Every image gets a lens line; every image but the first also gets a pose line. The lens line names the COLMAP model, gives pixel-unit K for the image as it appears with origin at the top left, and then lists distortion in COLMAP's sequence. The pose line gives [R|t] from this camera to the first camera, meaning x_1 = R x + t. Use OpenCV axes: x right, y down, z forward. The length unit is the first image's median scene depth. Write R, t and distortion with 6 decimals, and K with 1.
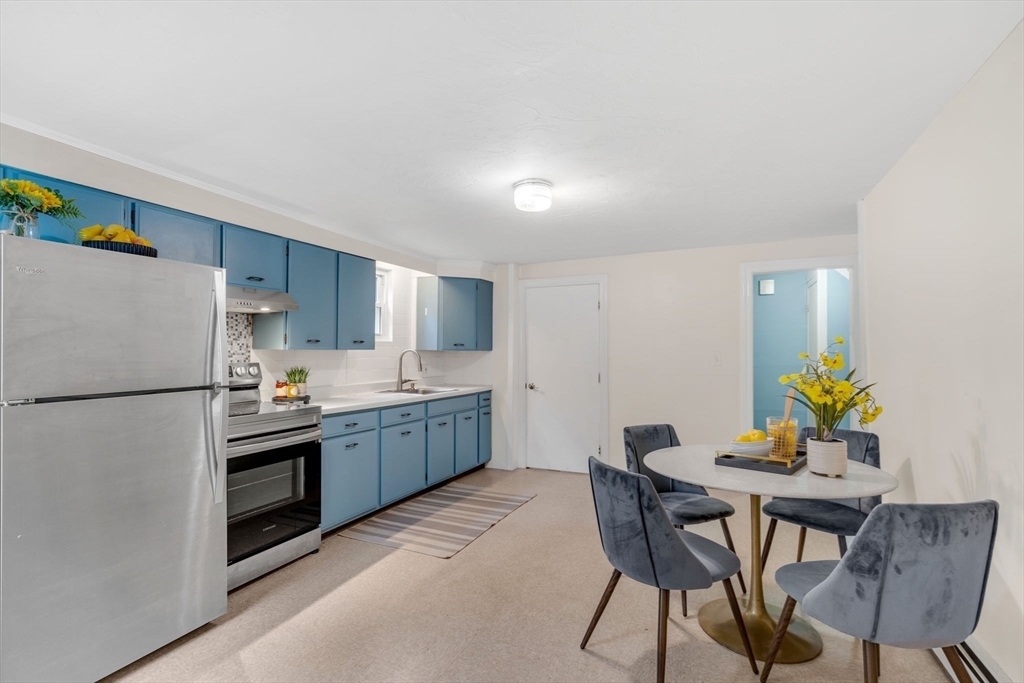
lens RADIAL K [[473.6, 0, 510.7], [0, 473.6, 342.4], [0, 0, 1]] dist [-0.015406, -0.000059]
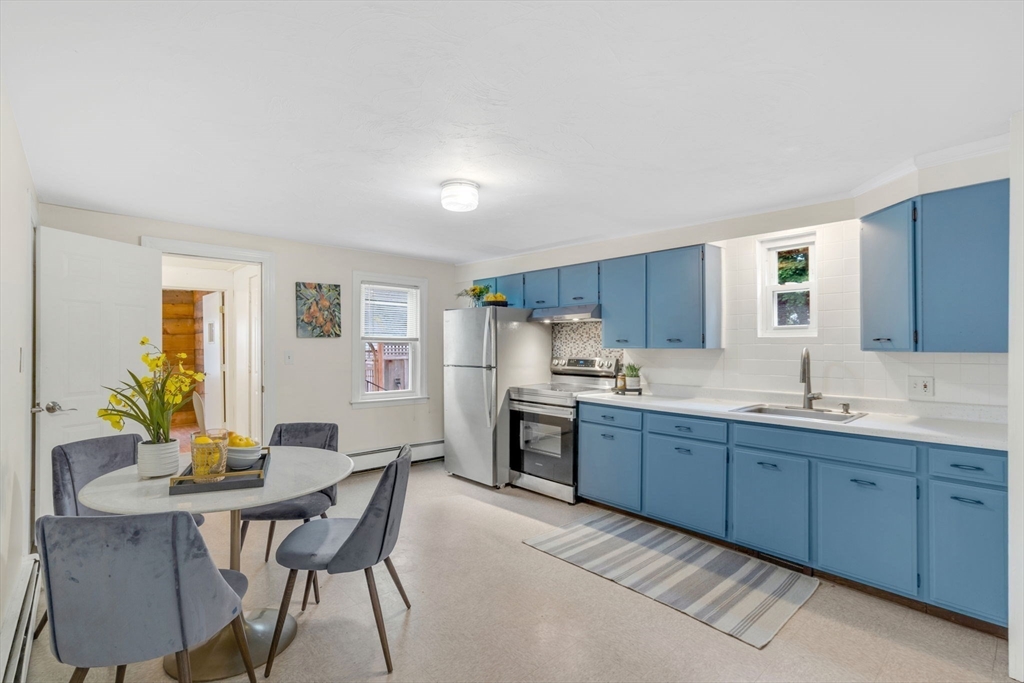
lens RADIAL K [[473.6, 0, 510.7], [0, 473.6, 342.4], [0, 0, 1]] dist [-0.015406, -0.000059]
pose [[-0.386735, -0.009369, -0.922143, 0.678872], [0.012255, 0.999808, -0.015298, 0.013939], [0.922110, -0.017217, -0.386545, 1.082528]]
